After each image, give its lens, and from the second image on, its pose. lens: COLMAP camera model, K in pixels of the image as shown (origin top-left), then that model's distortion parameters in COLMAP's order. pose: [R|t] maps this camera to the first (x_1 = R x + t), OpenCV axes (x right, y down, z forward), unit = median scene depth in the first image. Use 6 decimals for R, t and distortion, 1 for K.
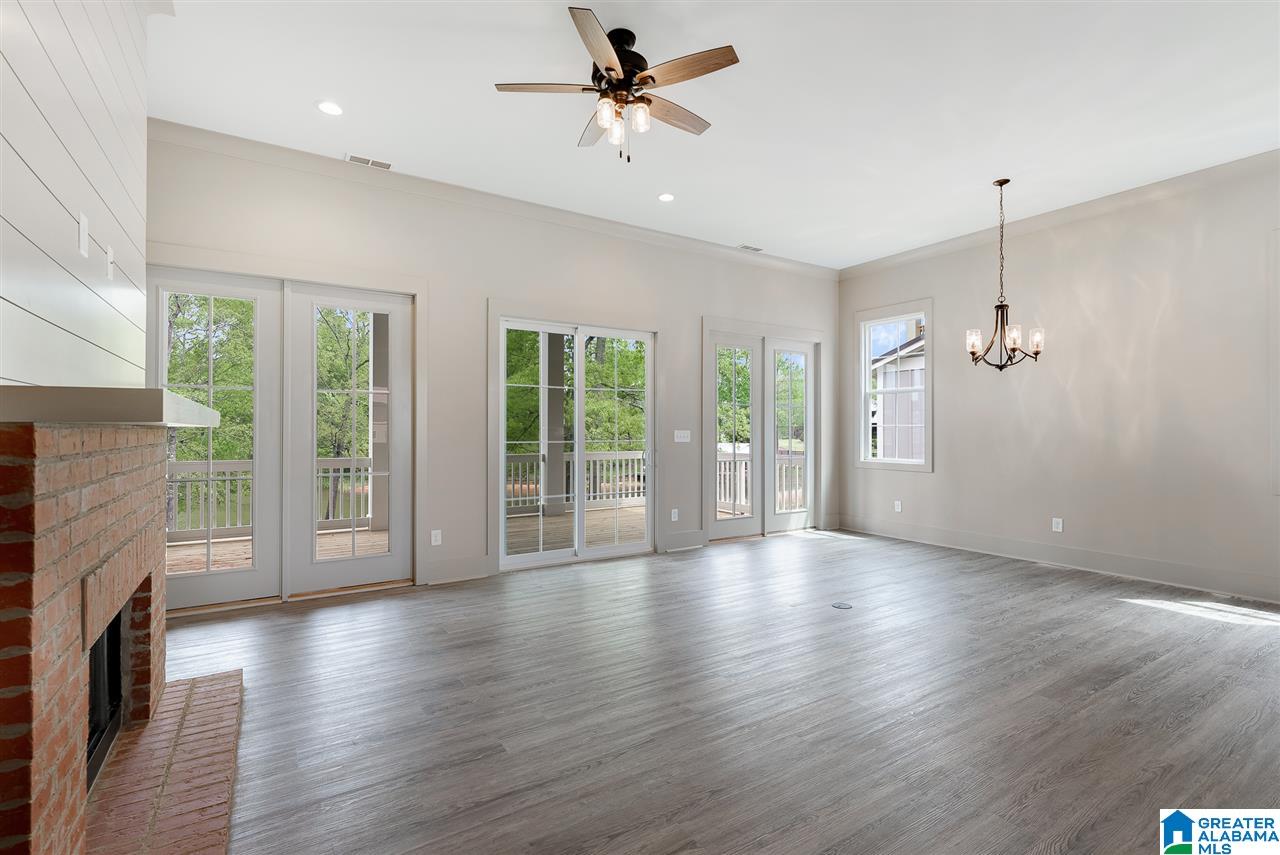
lens RADIAL K [[583.7, 0, 645.7], [0, 583.7, 426.8], [0, 0, 1]] dist [0.002135, 0.000112]
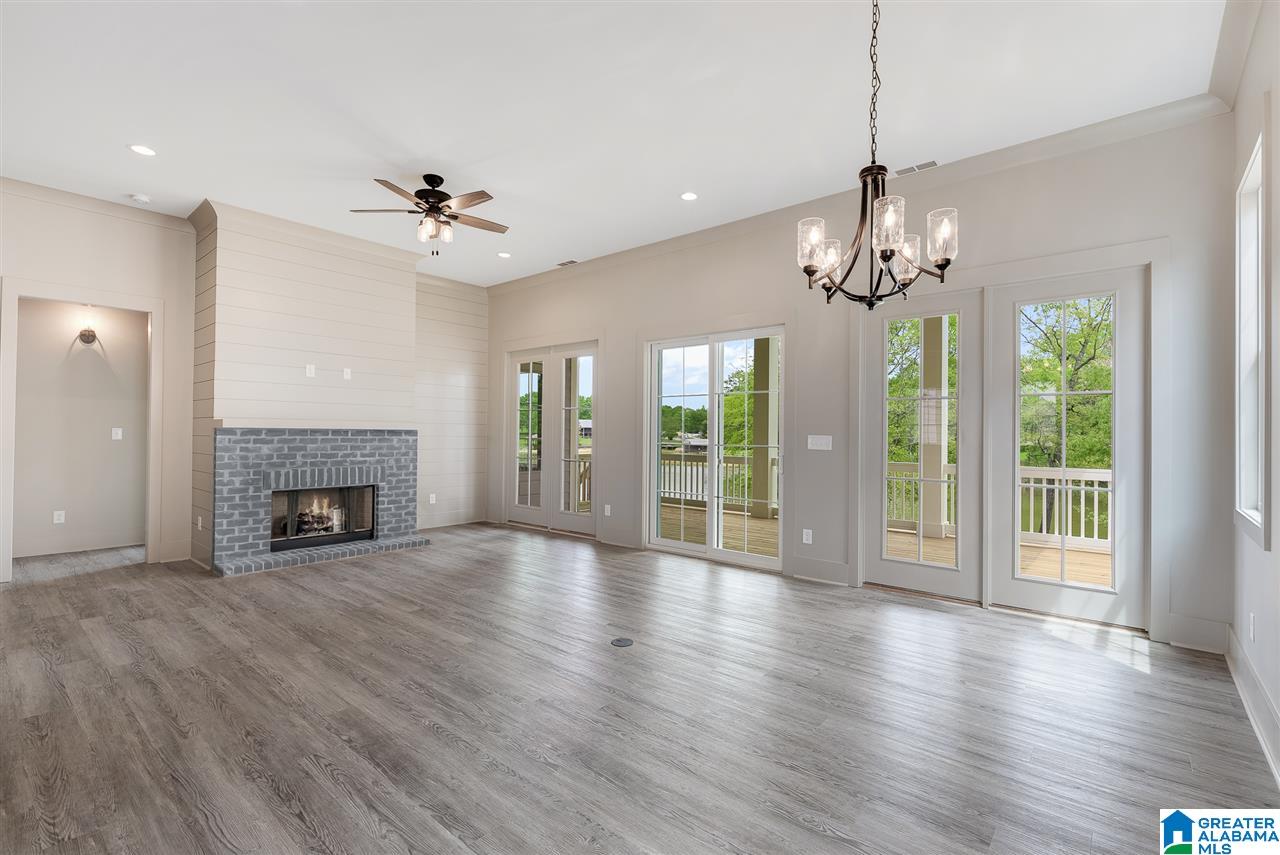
lens RADIAL K [[583.7, 0, 645.7], [0, 583.7, 426.8], [0, 0, 1]] dist [0.002135, 0.000112]
pose [[0.287238, -0.010062, -0.957806, 1.003877], [-0.003772, 0.999925, -0.011636, 0.006344], [0.957852, 0.006955, 0.287179, 0.689926]]
